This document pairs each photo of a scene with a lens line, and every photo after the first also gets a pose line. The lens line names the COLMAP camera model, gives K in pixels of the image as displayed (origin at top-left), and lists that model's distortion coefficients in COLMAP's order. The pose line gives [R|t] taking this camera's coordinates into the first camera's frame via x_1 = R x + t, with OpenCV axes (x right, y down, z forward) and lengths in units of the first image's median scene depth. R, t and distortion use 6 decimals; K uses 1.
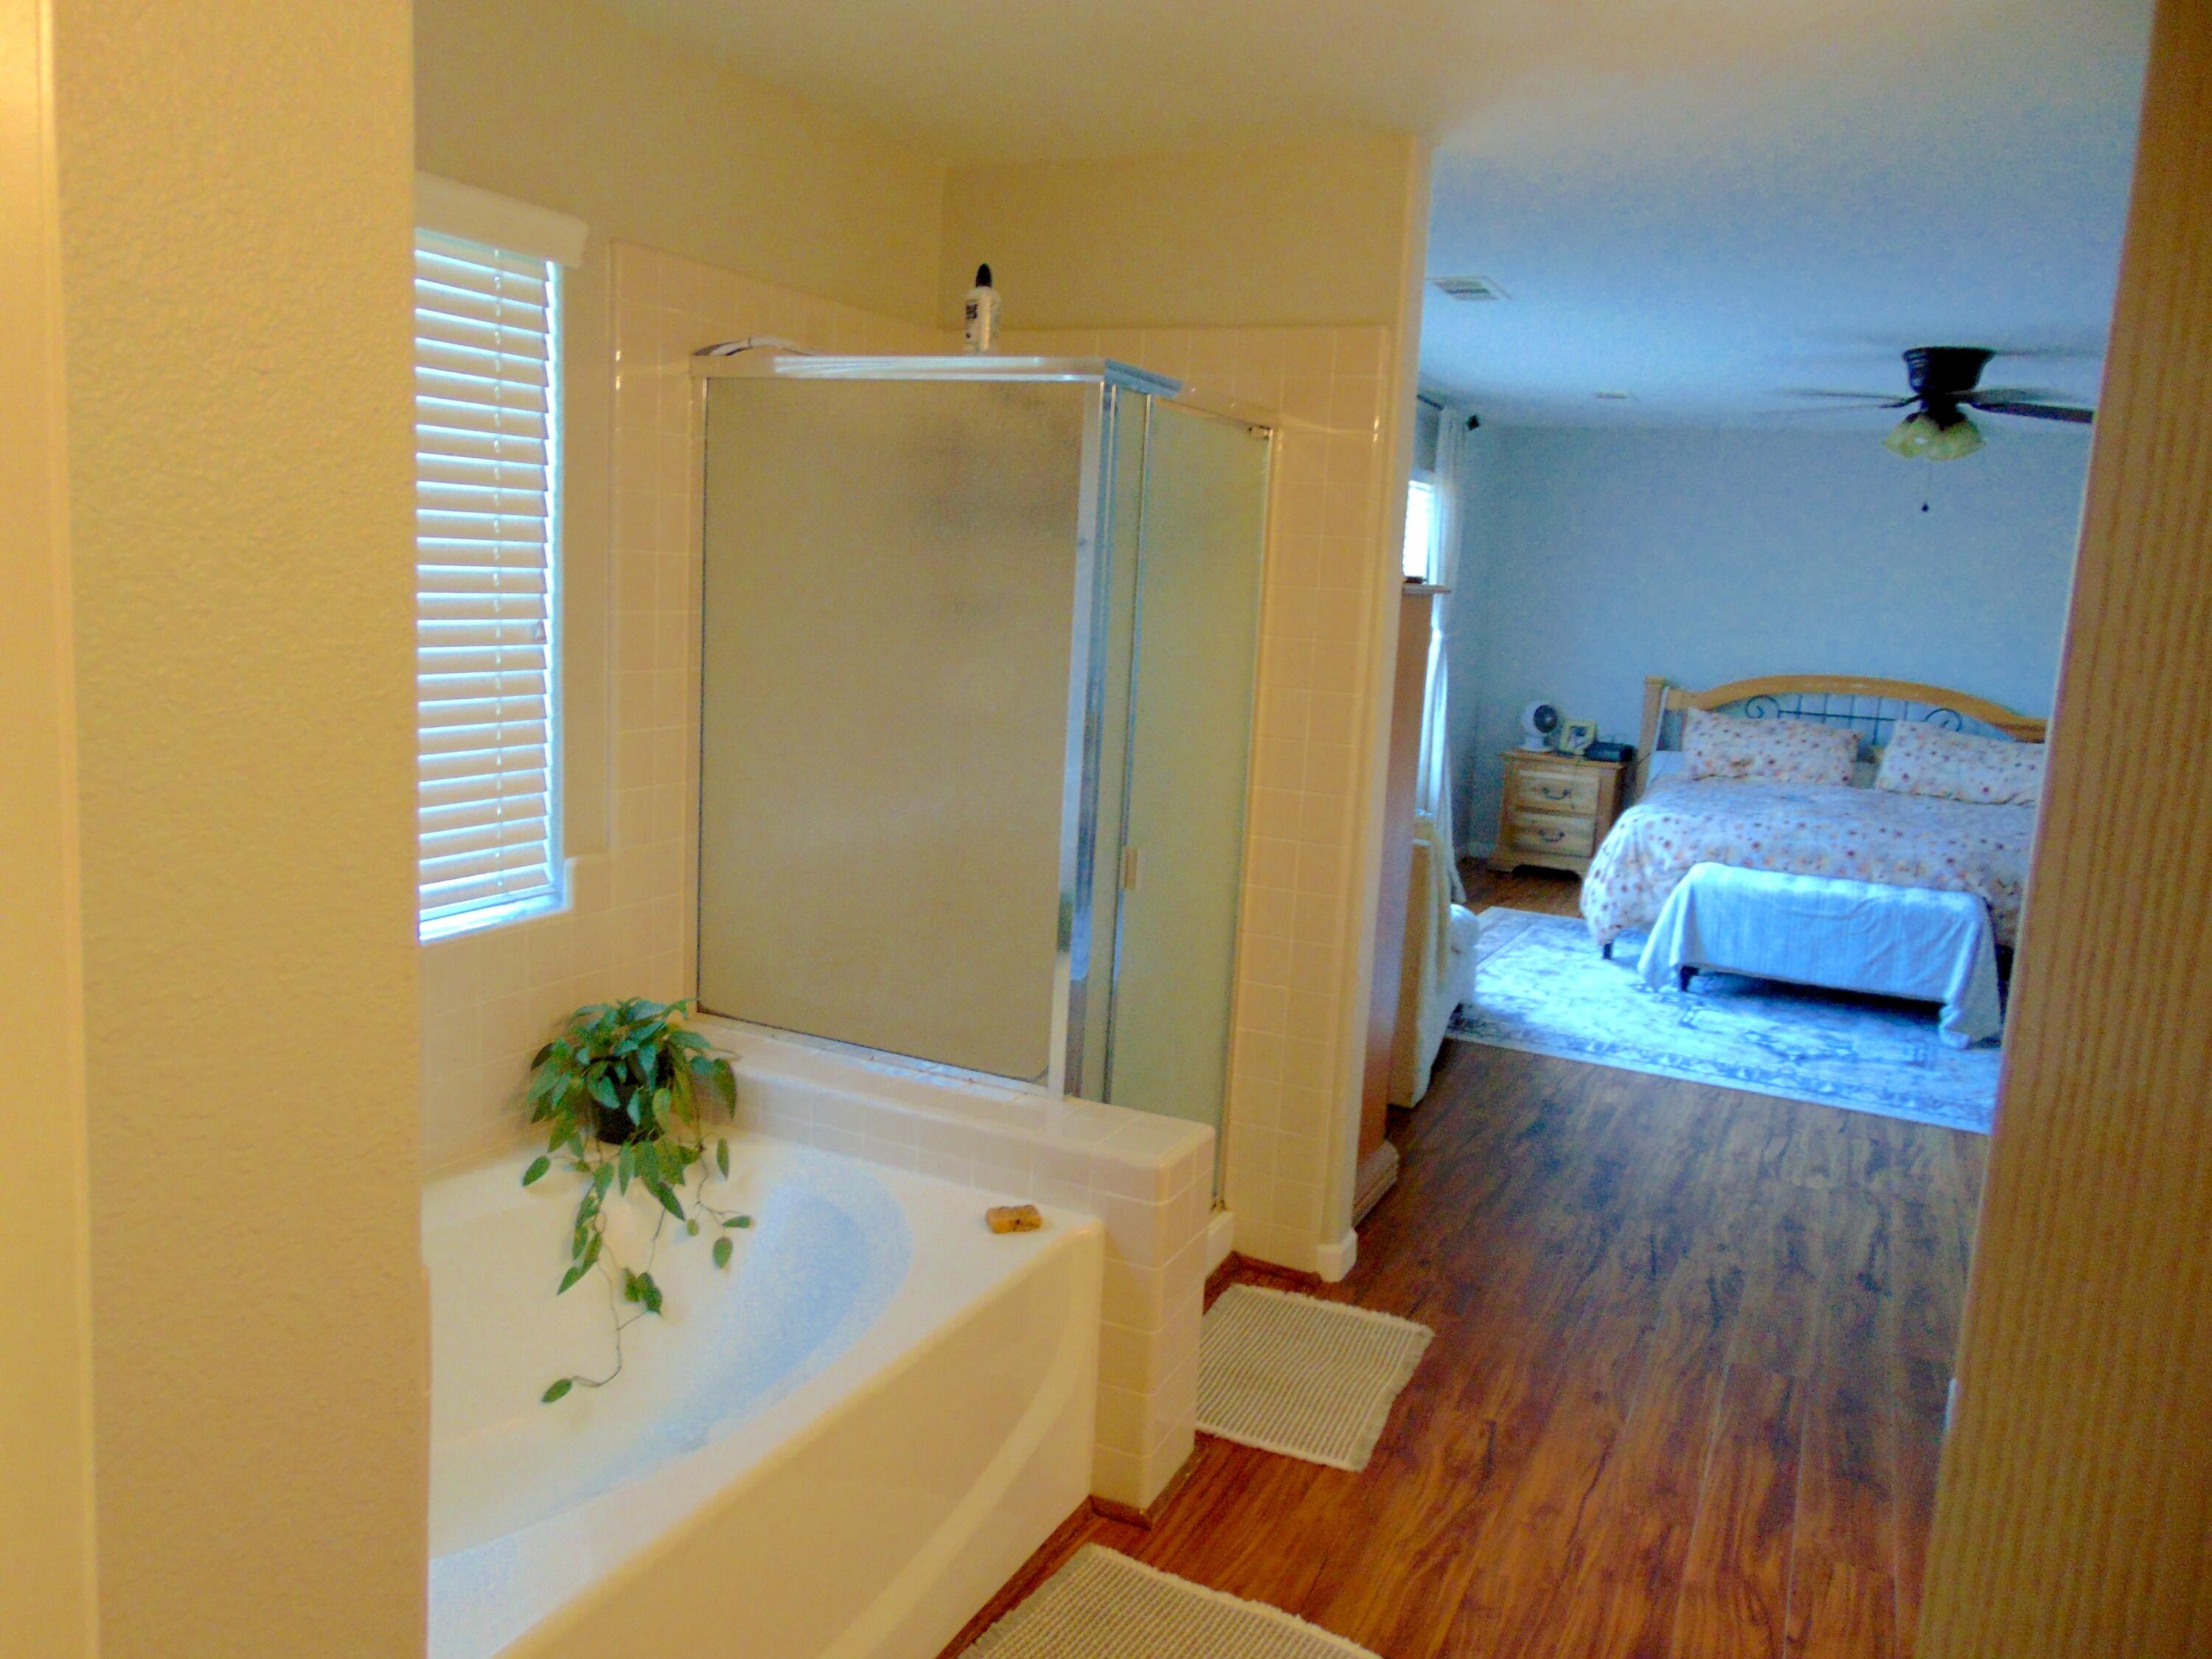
lens RADIAL K [[1652.5, 0, 1099.0], [0, 1652.5, 816.9], [0, 0, 1]] dist [-0.032614, 0.075324]
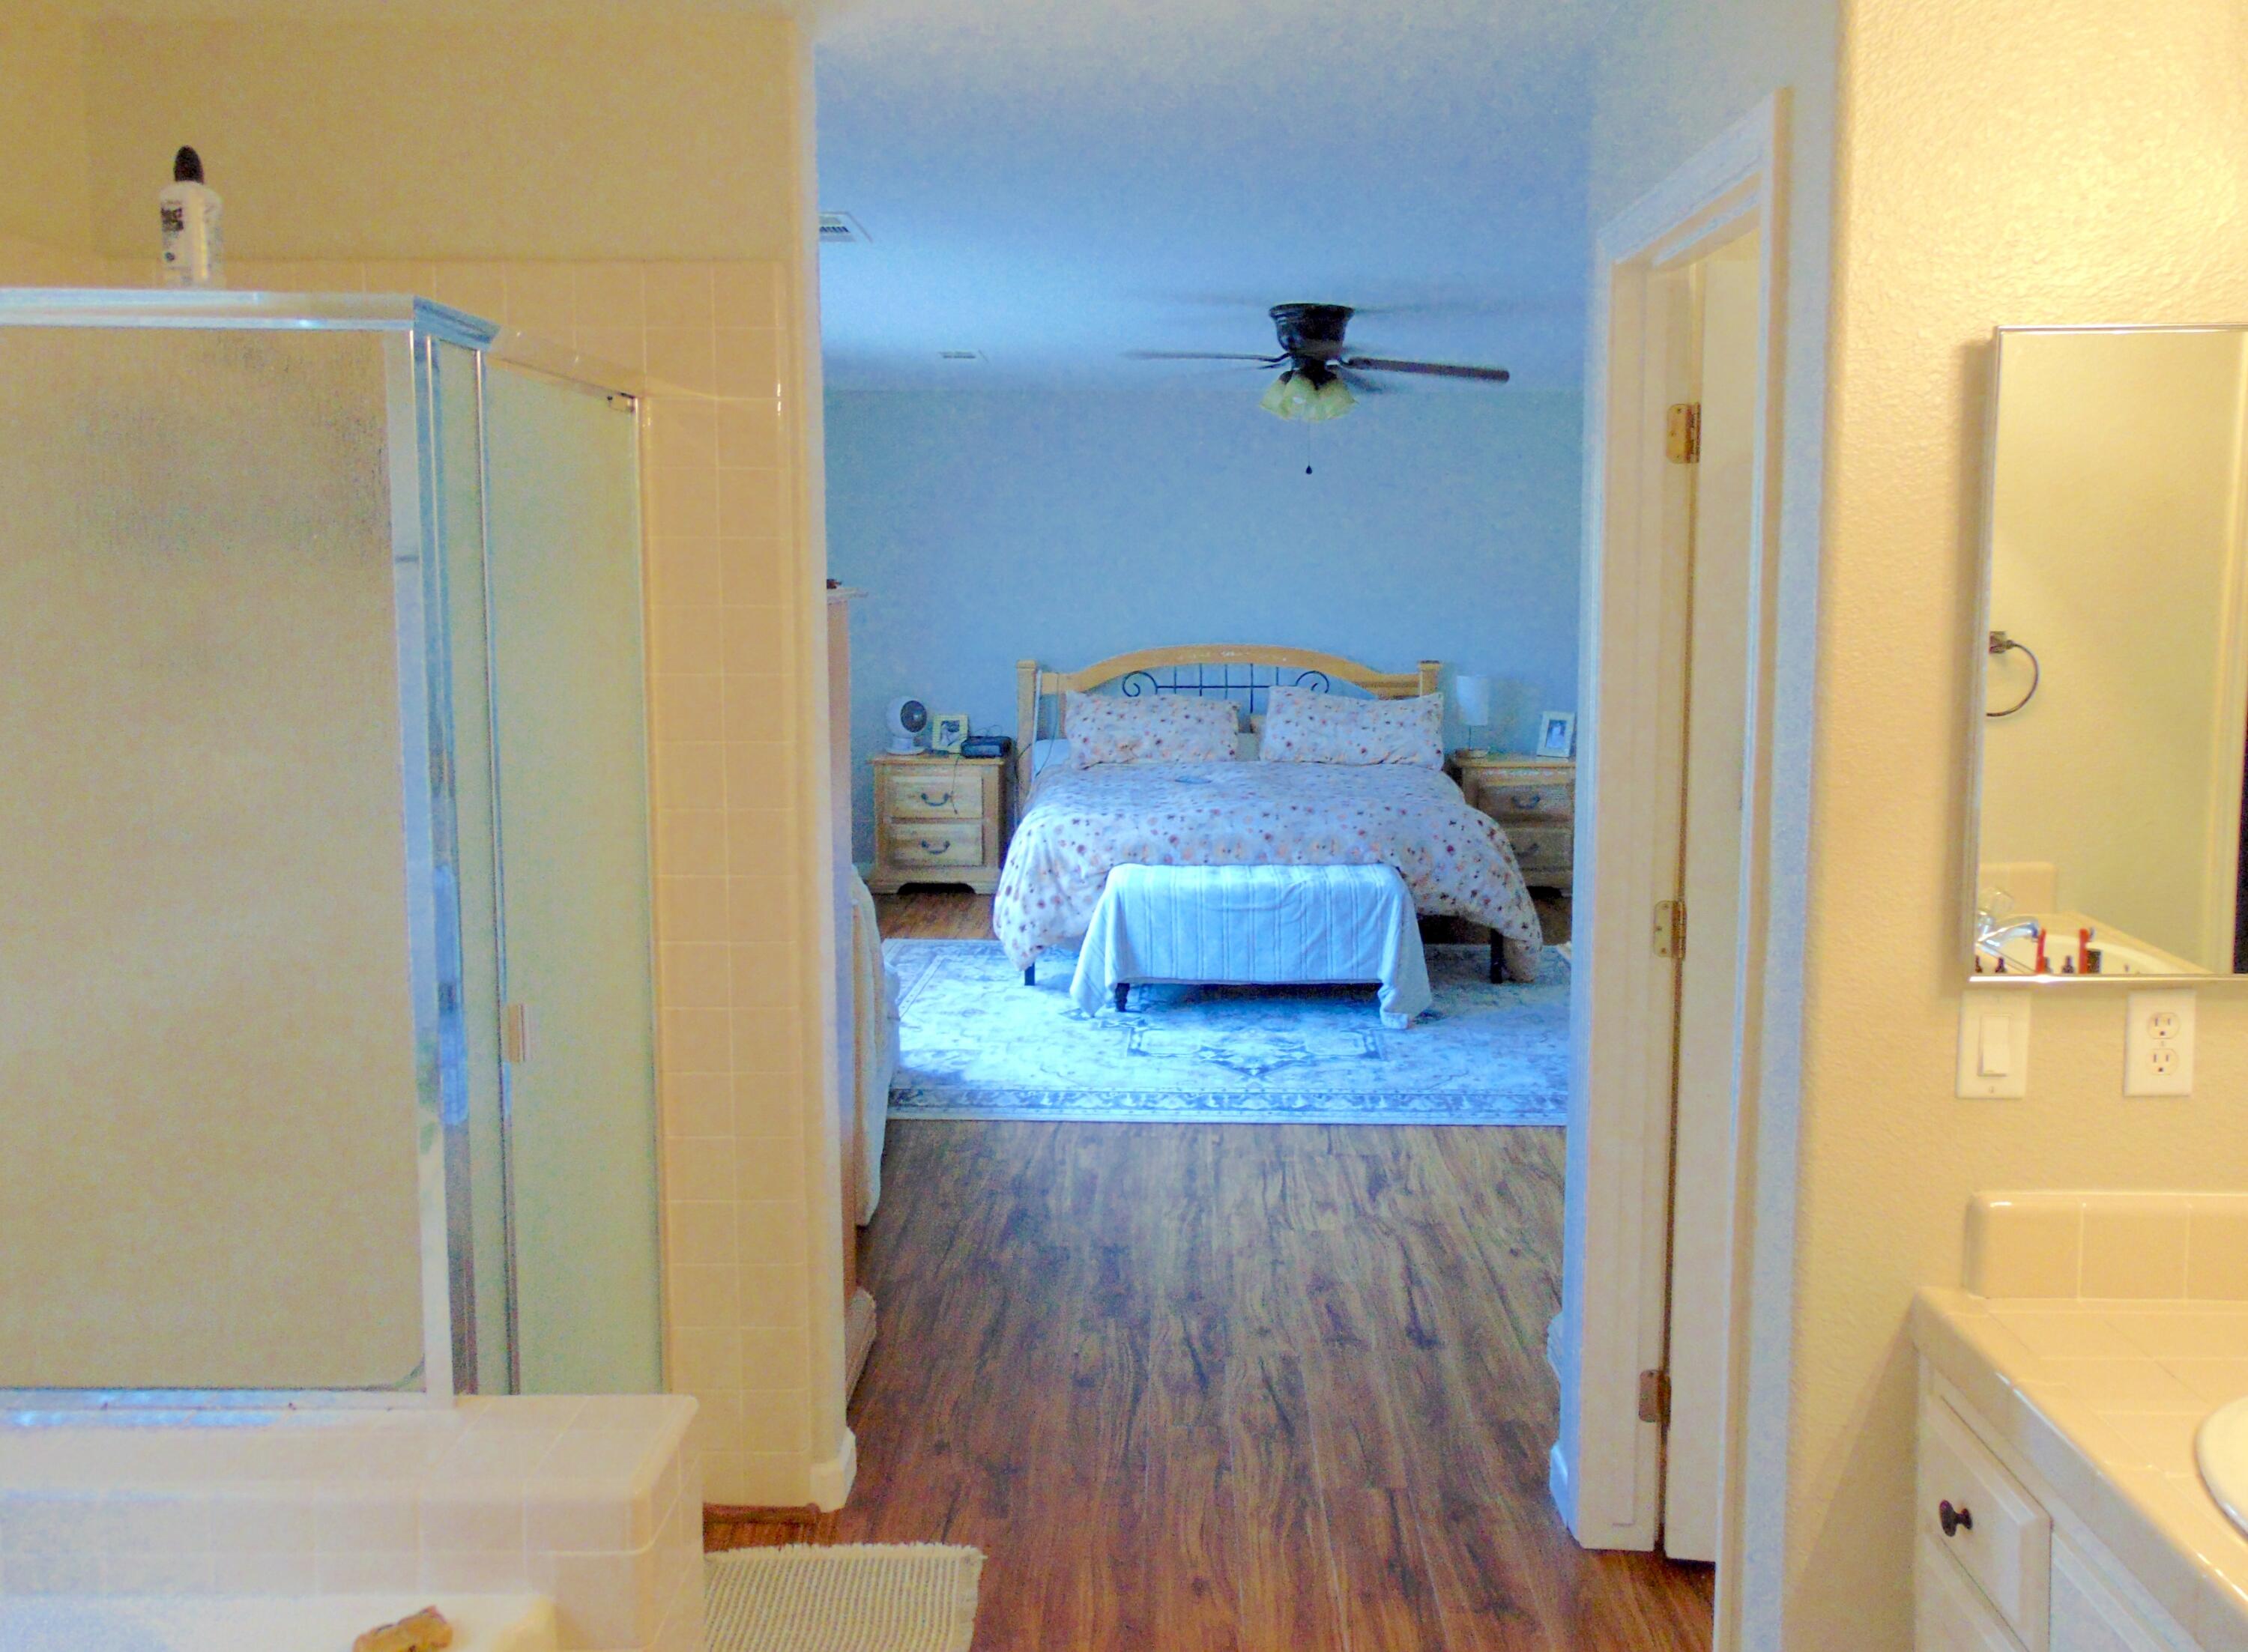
lens RADIAL K [[1792.2, 0, 1191.5], [0, 1792.2, 745.8], [0, 0, 1]] dist [-0.013290, 0.046557]
pose [[0.897128, -0.096072, 0.431198, -0.037050], [0.111843, 0.993662, -0.011304, -0.045672], [-0.427379, 0.058367, 0.902187, 0.188637]]
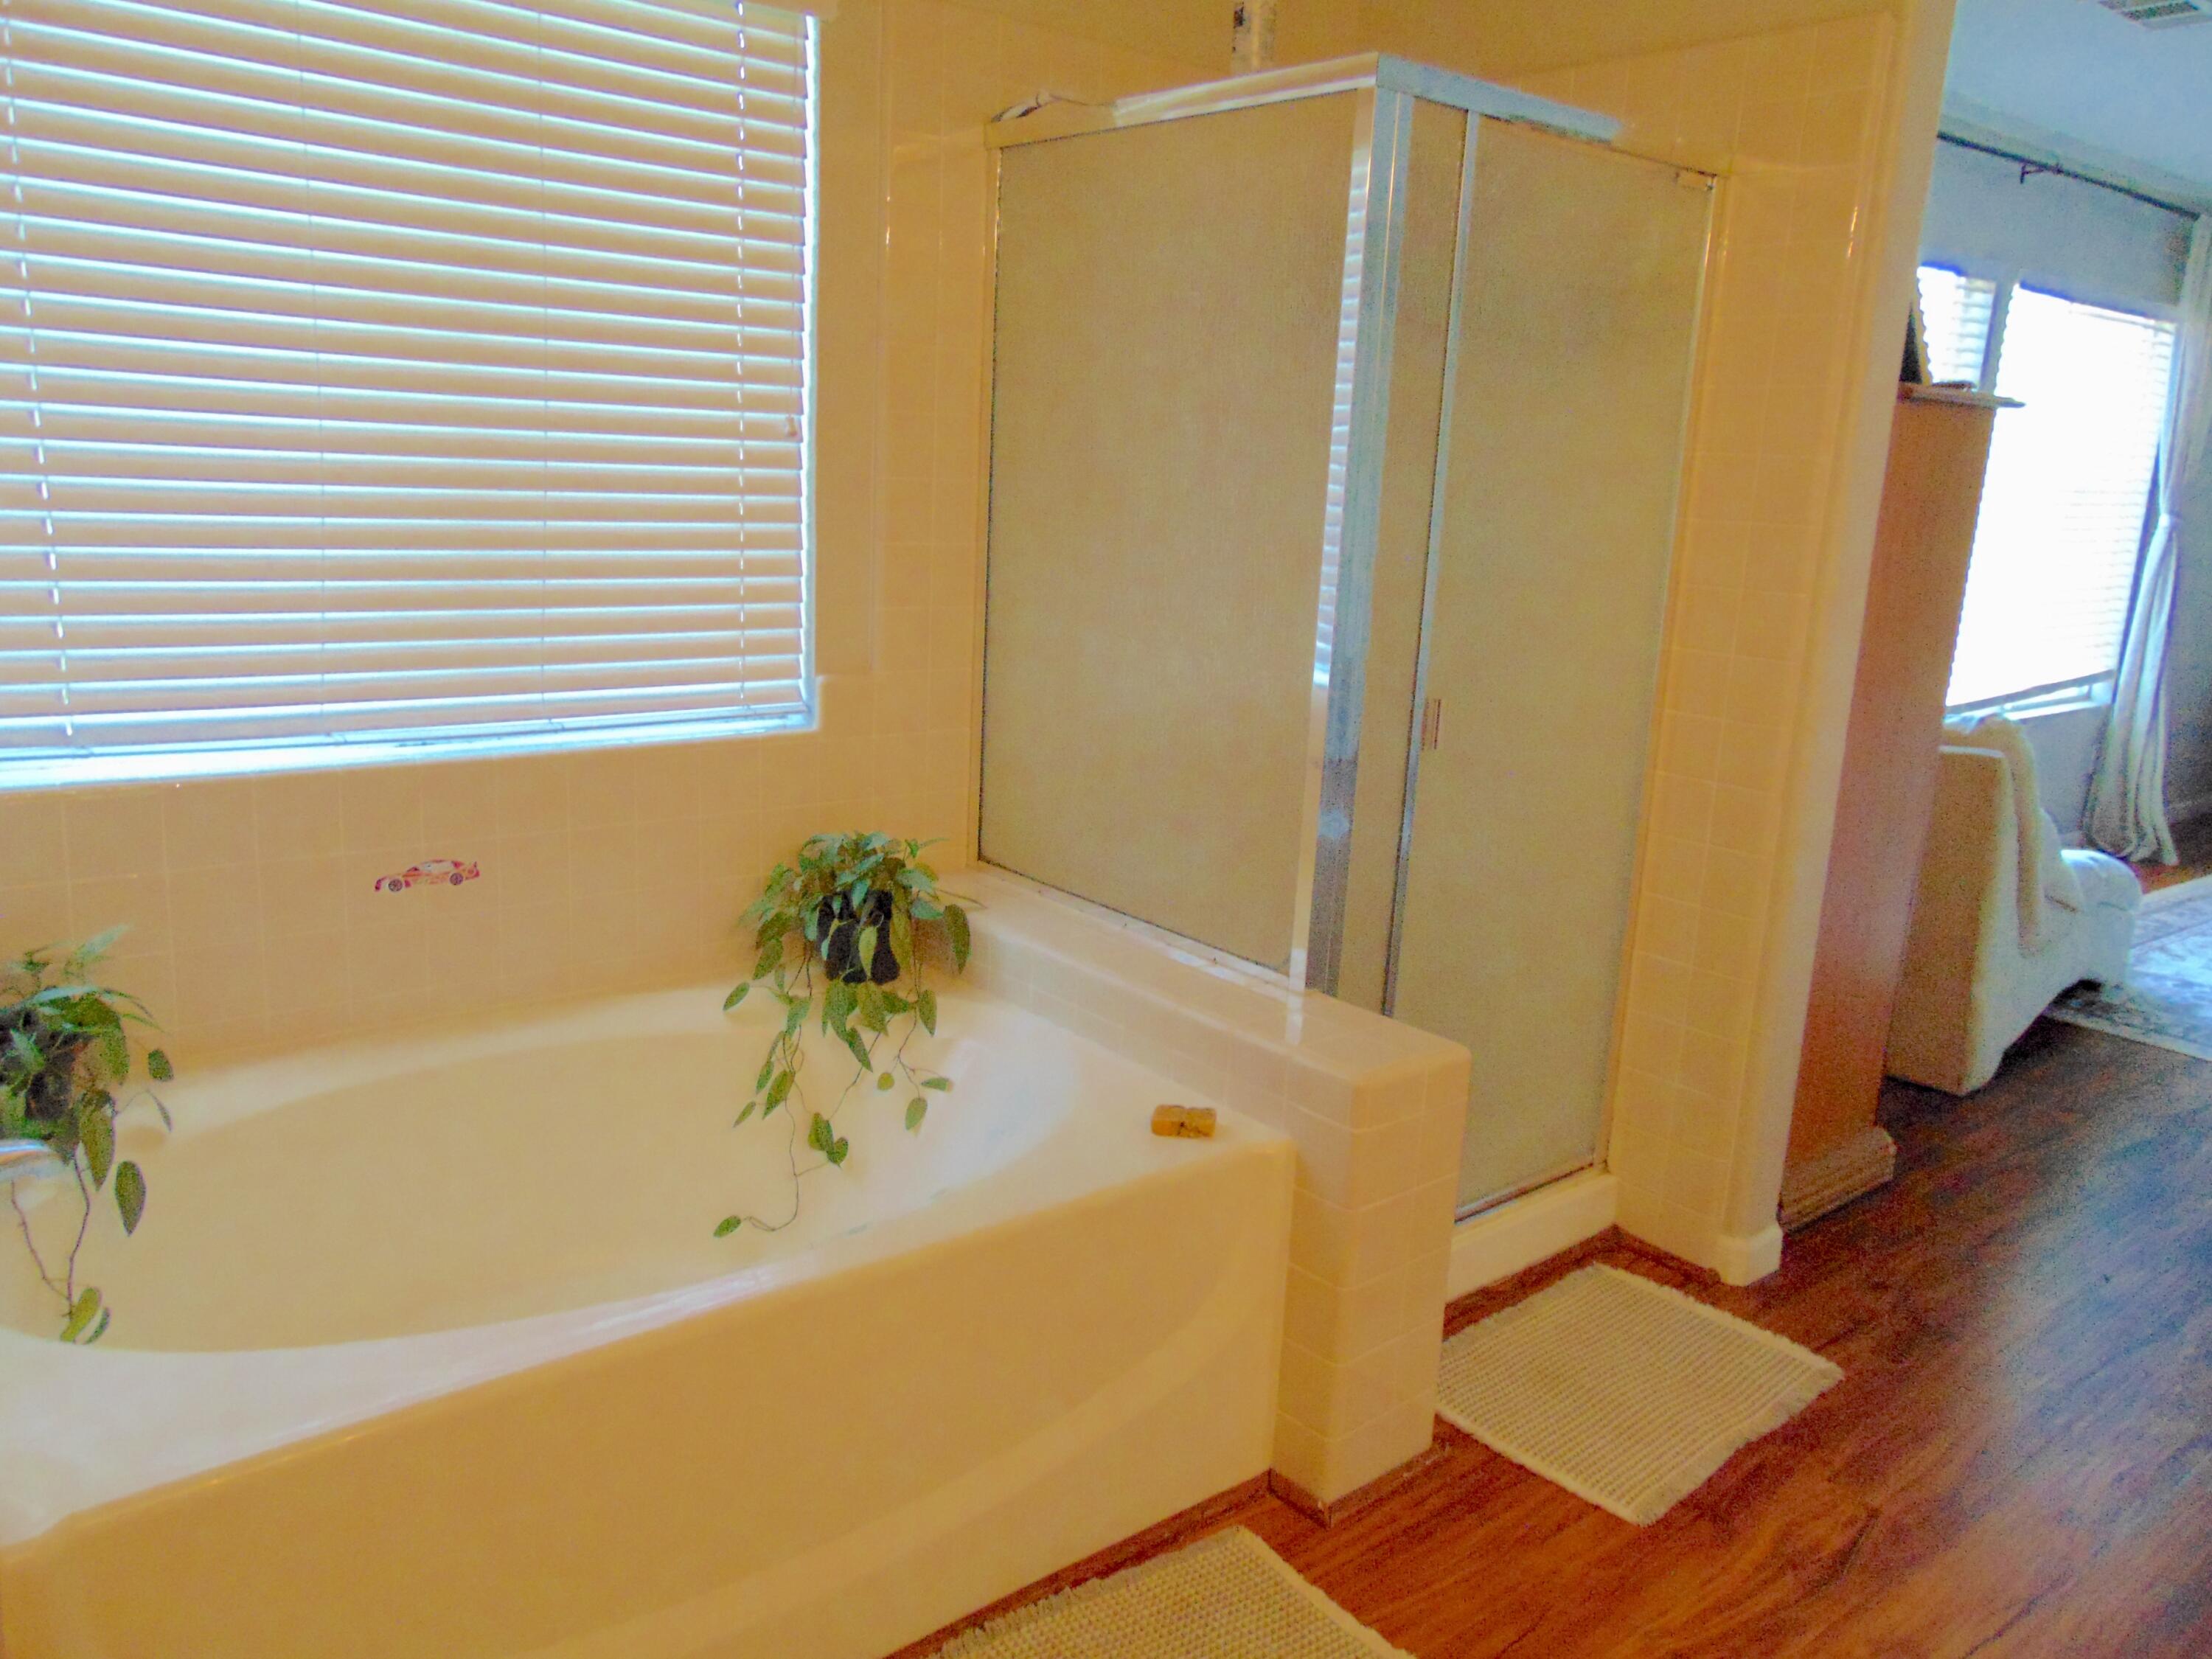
lens RADIAL K [[1652.5, 0, 1102.5], [0, 1652.5, 816.0], [0, 0, 1]] dist [-0.032614, 0.075324]
pose [[0.909811, 0.078663, -0.407500, 0.193401], [-0.061153, 0.996565, 0.055843, 0.038767], [0.410493, -0.025887, 0.911496, 0.190576]]
